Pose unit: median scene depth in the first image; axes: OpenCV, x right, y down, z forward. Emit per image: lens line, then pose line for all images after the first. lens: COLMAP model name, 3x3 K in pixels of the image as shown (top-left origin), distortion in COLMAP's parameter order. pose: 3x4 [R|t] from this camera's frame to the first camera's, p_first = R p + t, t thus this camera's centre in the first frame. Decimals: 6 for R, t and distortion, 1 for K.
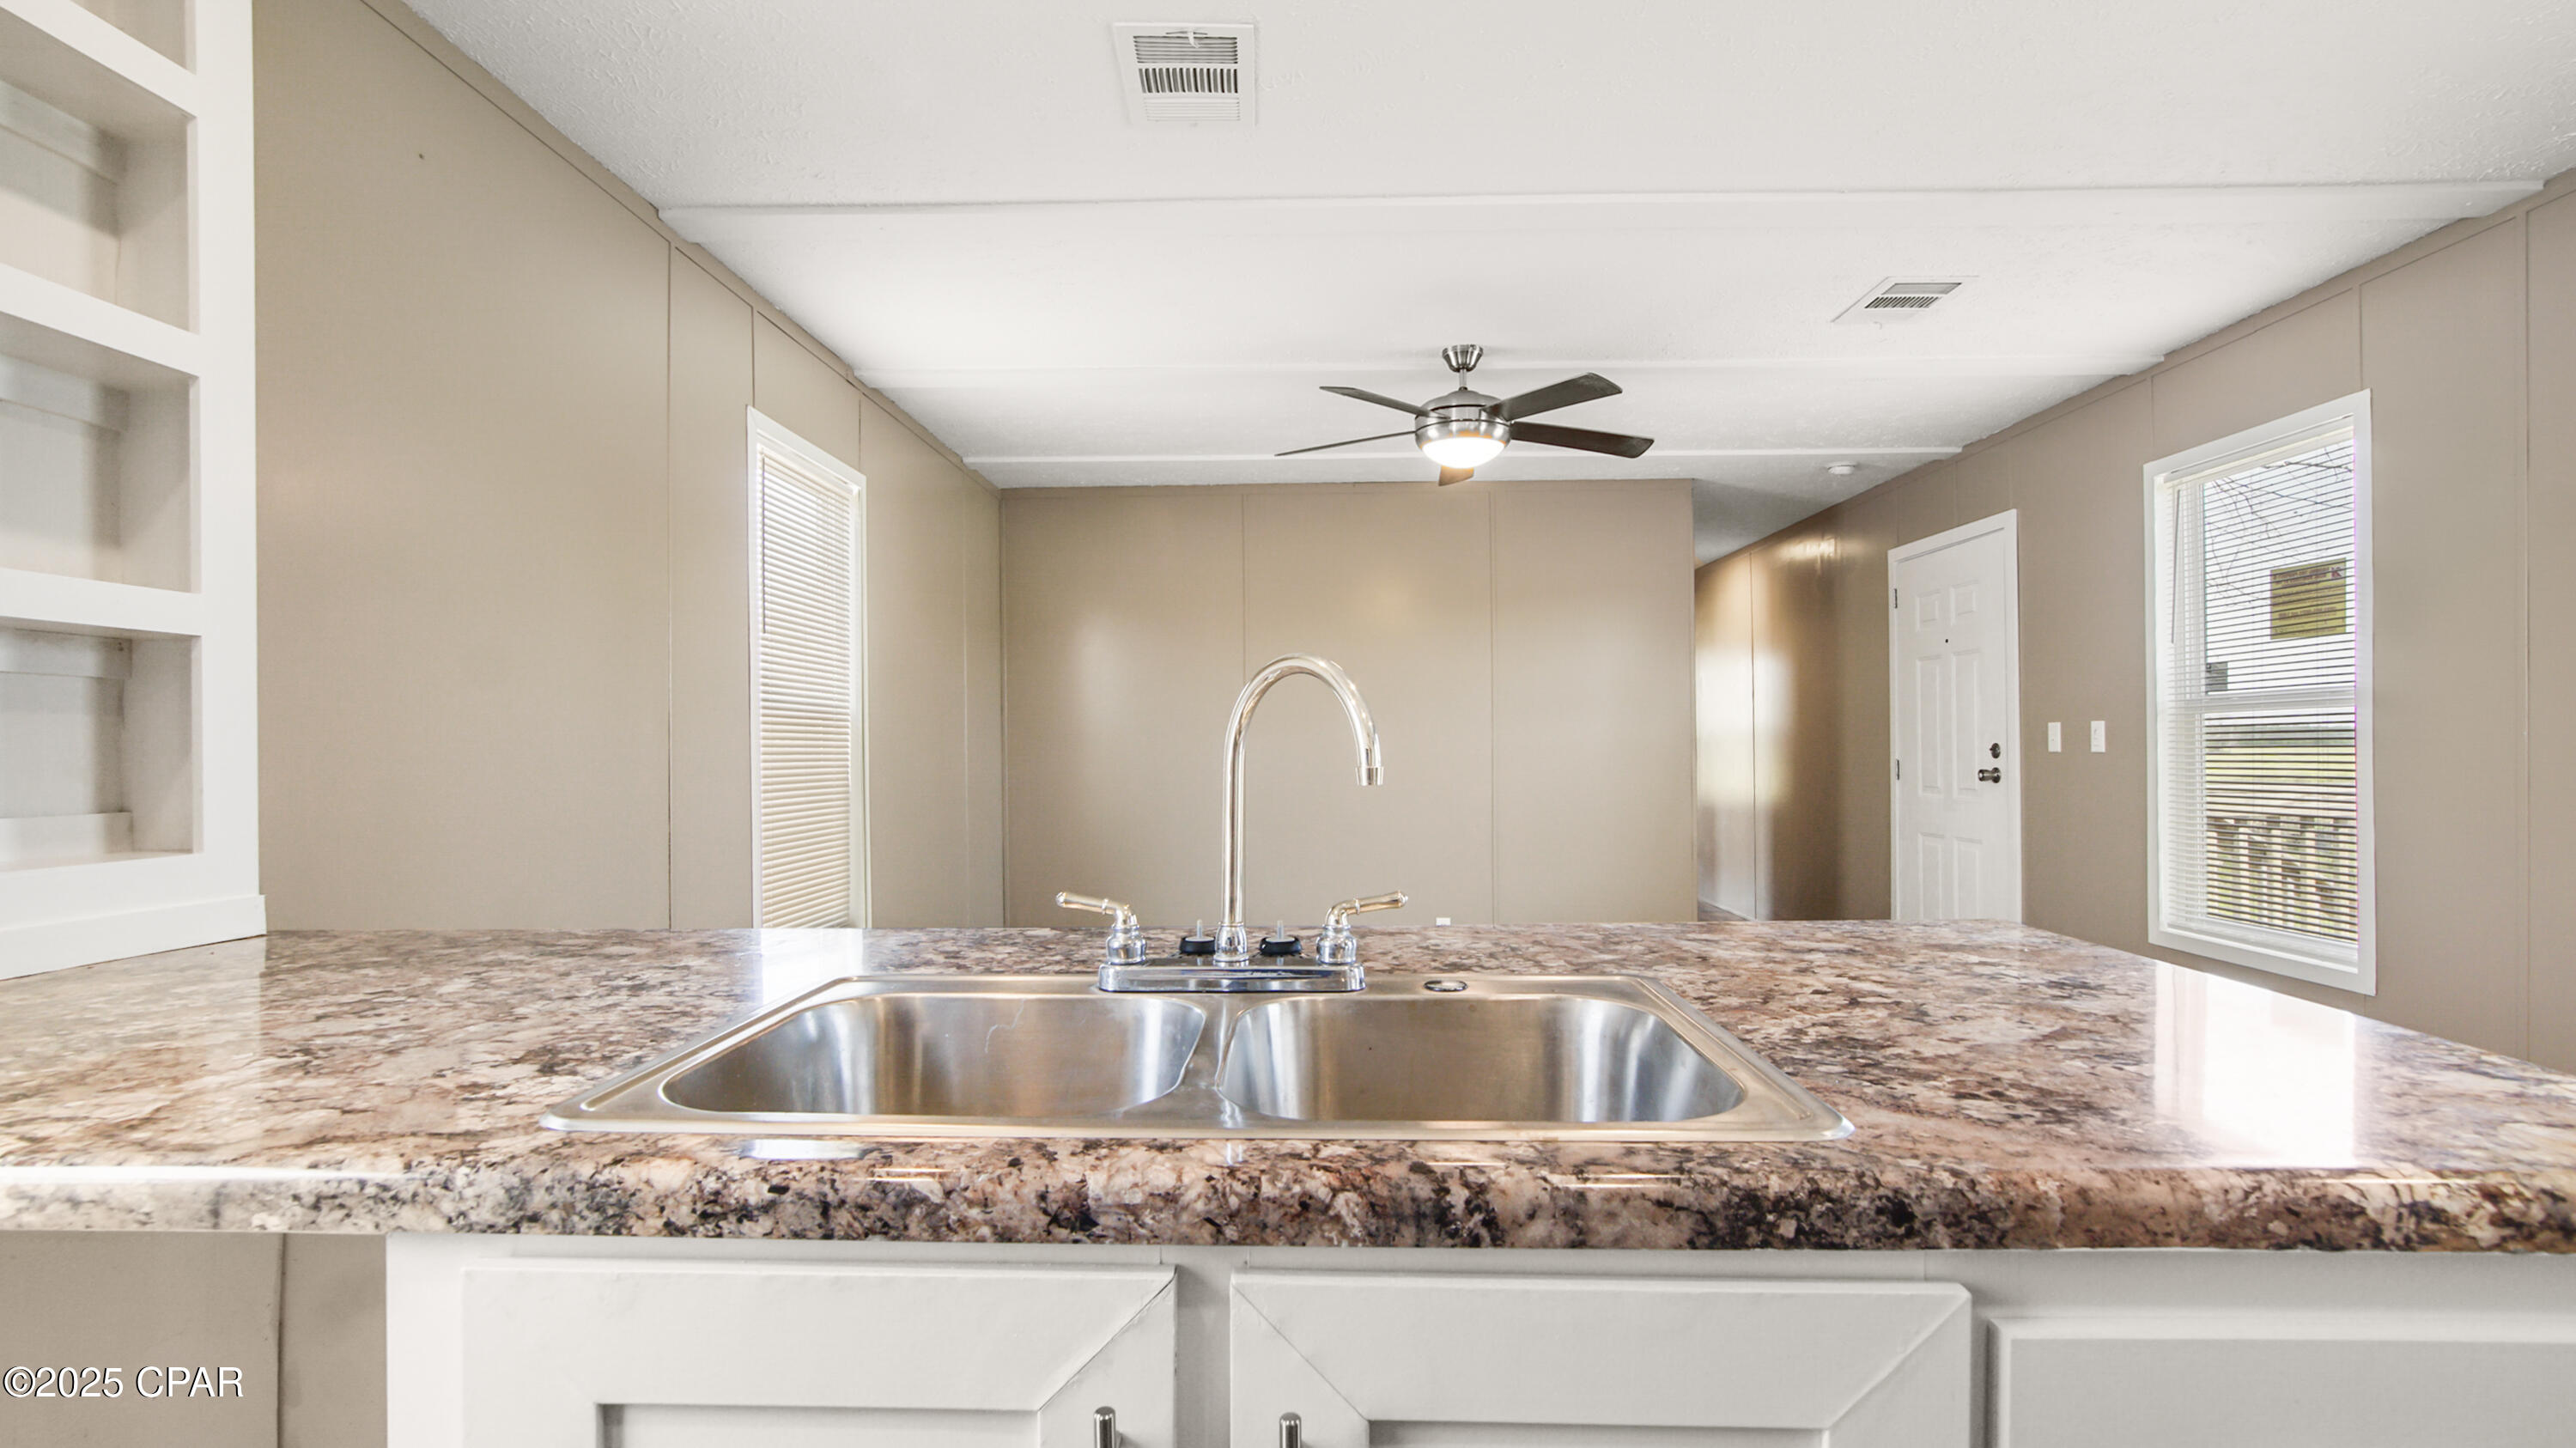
lens RADIAL K [[1186.7, 0, 1276.3], [0, 1186.7, 749.1], [0, 0, 1]] dist [0.000787, 0.000059]
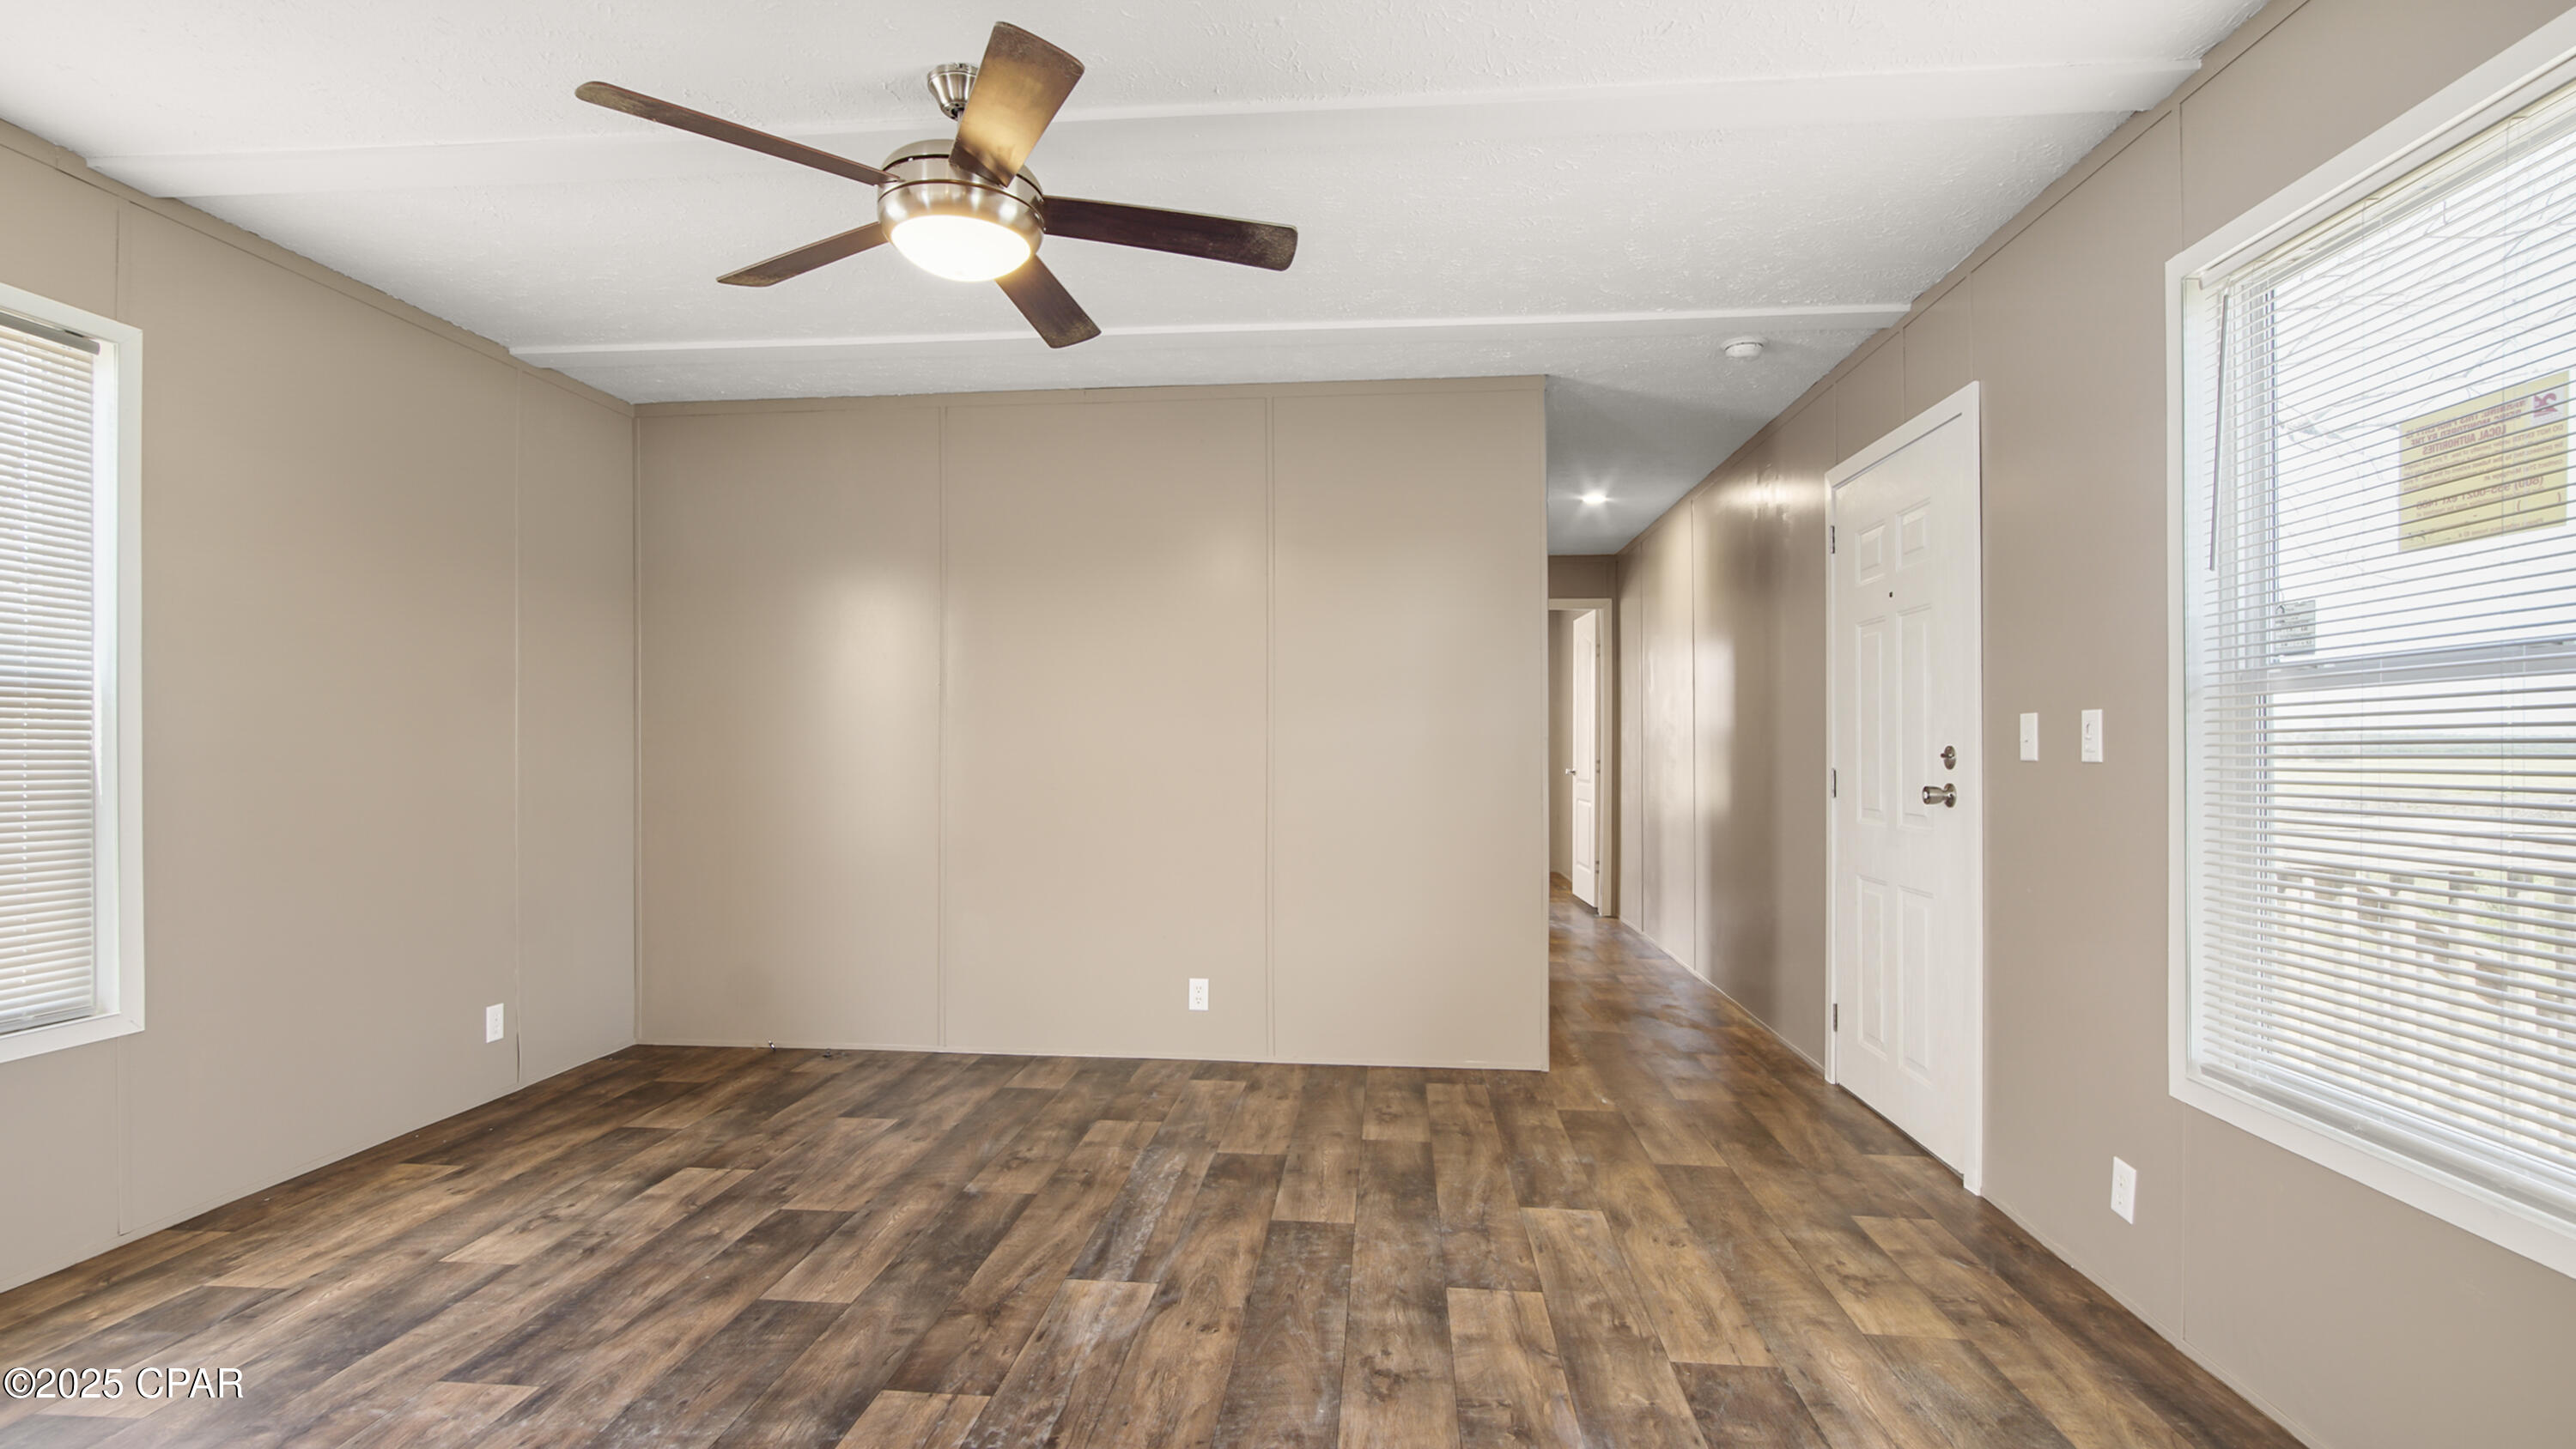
lens RADIAL K [[1166.5, 0, 1278.0], [0, 1166.5, 746.4], [0, 0, 1]] dist [0.000024, 0.000789]
pose [[0.997650, 0.008593, -0.067980, 0.322279], [-0.008677, 0.999962, -0.000938, -0.001137], [0.067970, 0.001526, 0.997686, 0.384504]]
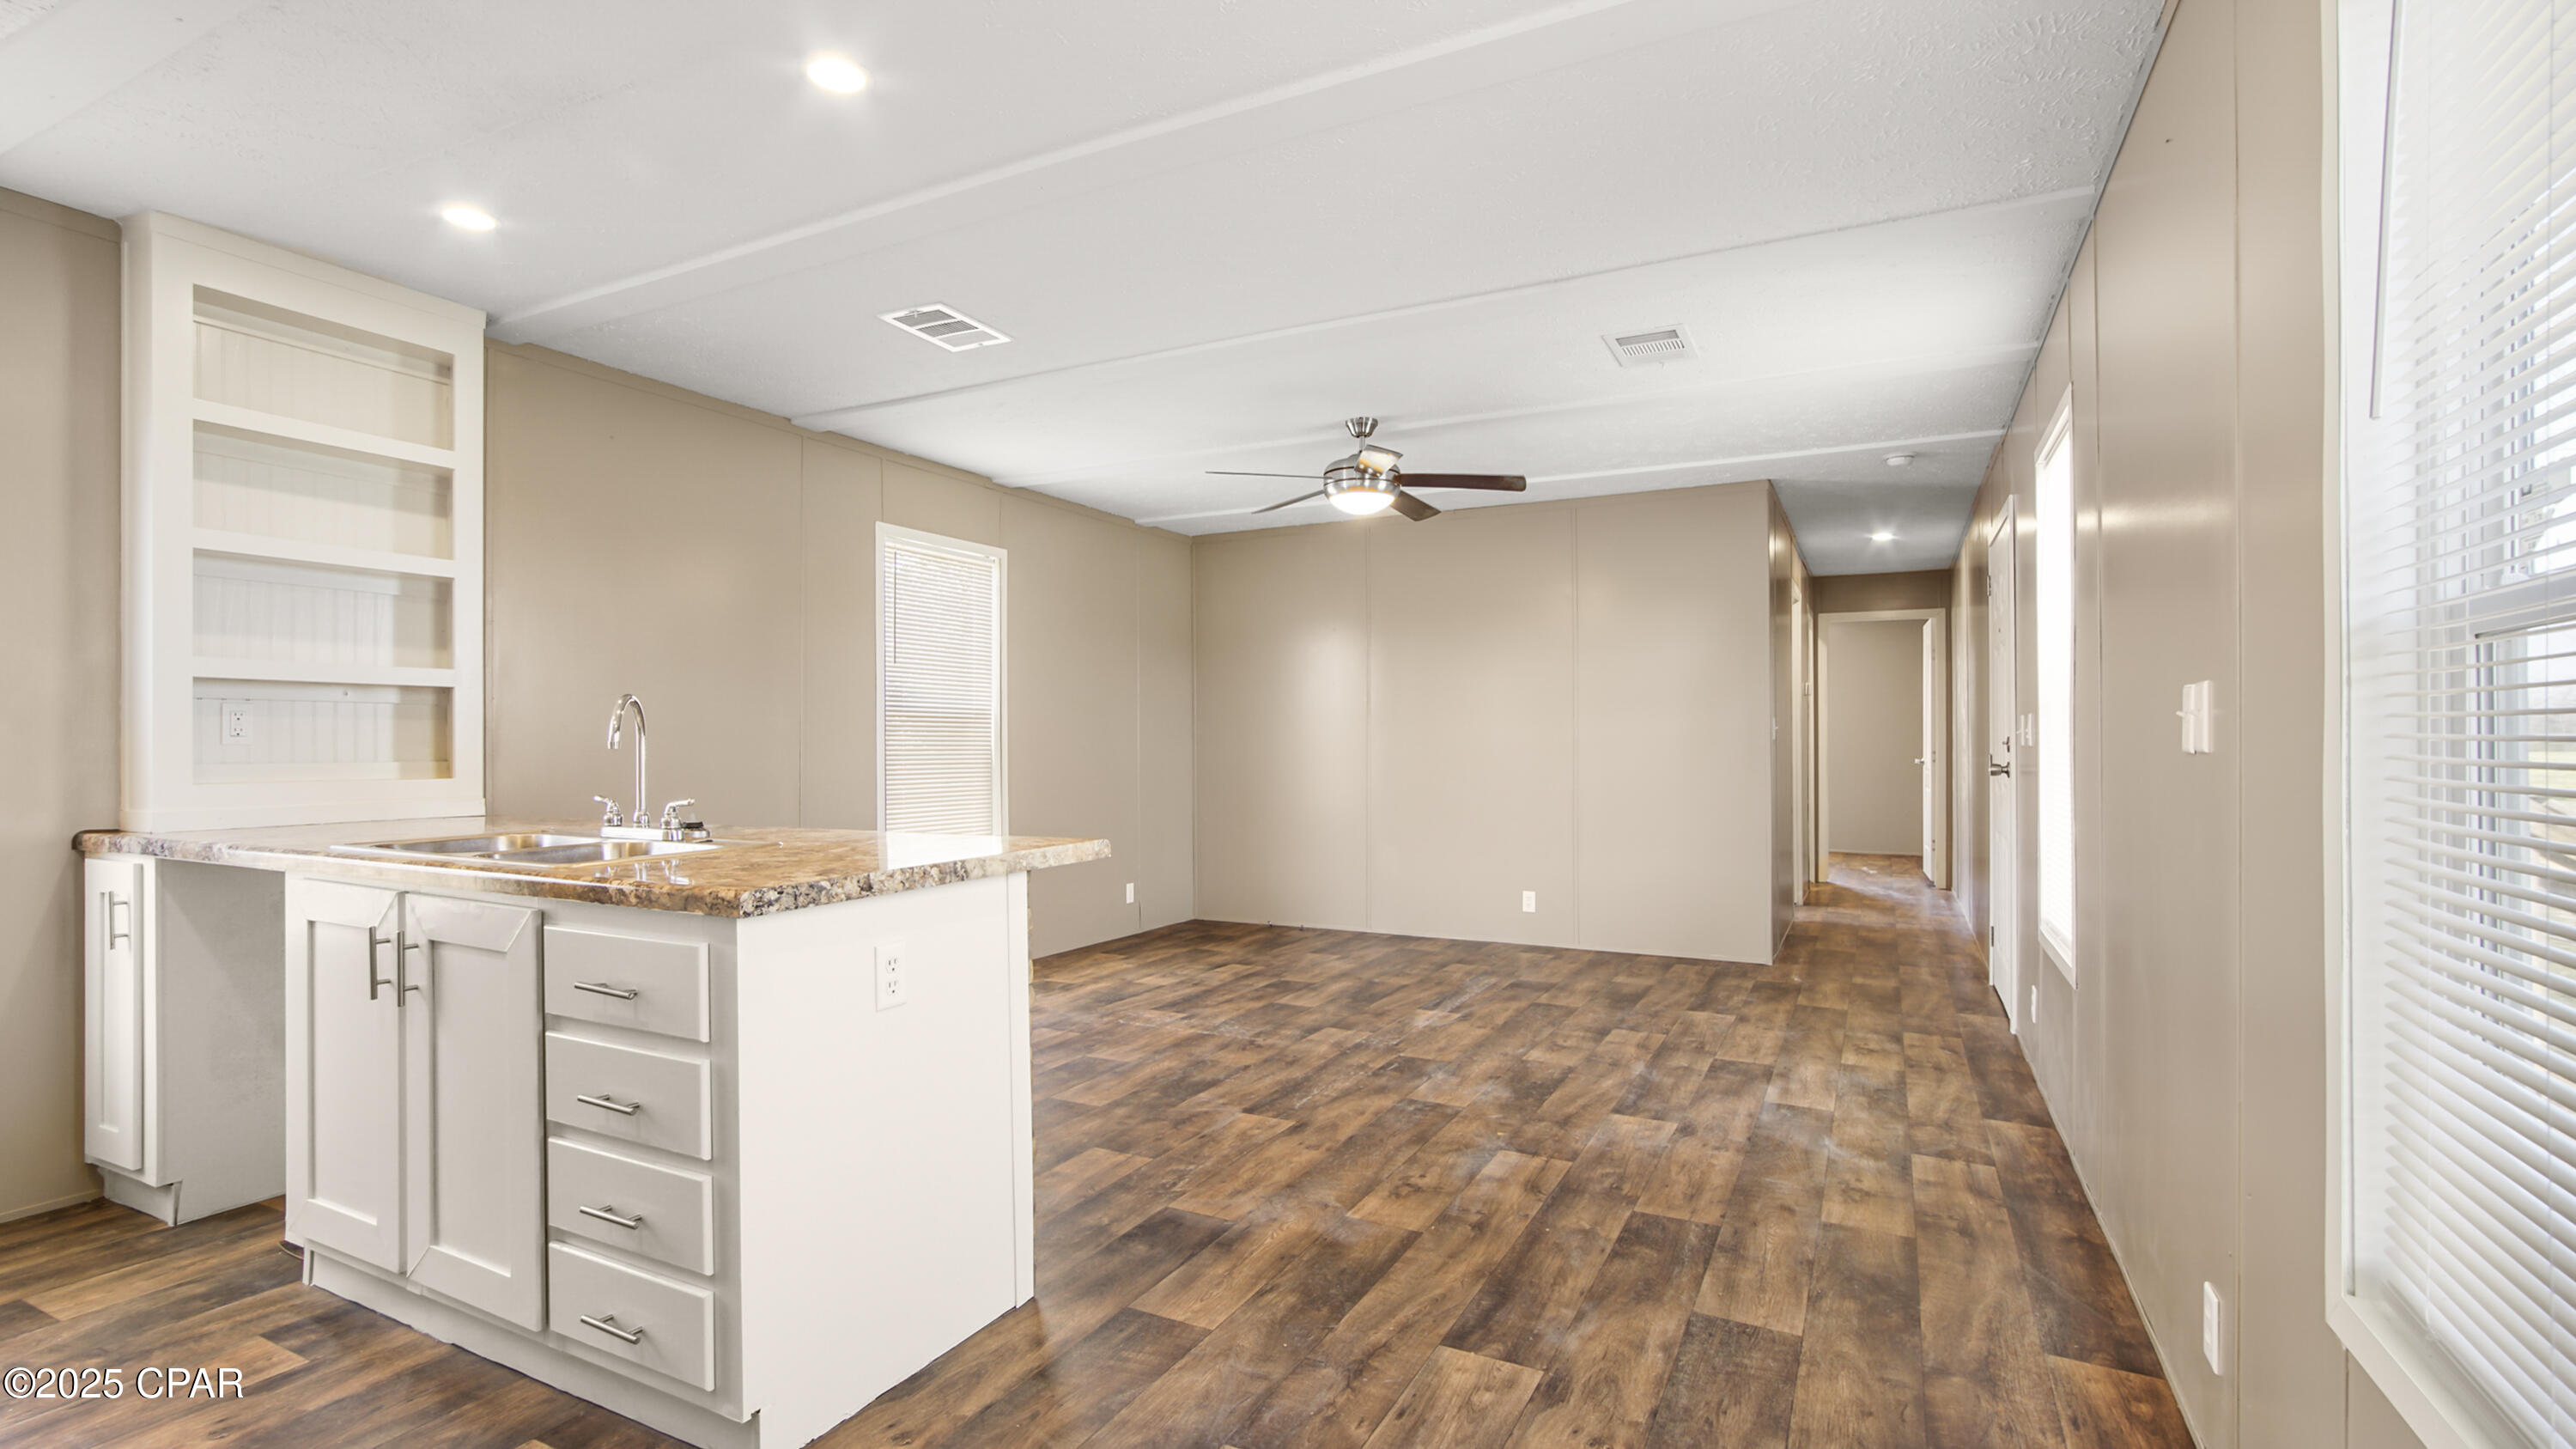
lens RADIAL K [[1166.8, 0, 1278.0], [0, 1166.8, 746.4], [0, 0, 1]] dist [0.000024, 0.000789]
pose [[0.899326, 0.007548, -0.437213, 0.557214], [-0.005341, 0.999966, 0.006276, 0.000242], [0.437245, -0.003309, 0.899336, -0.133705]]
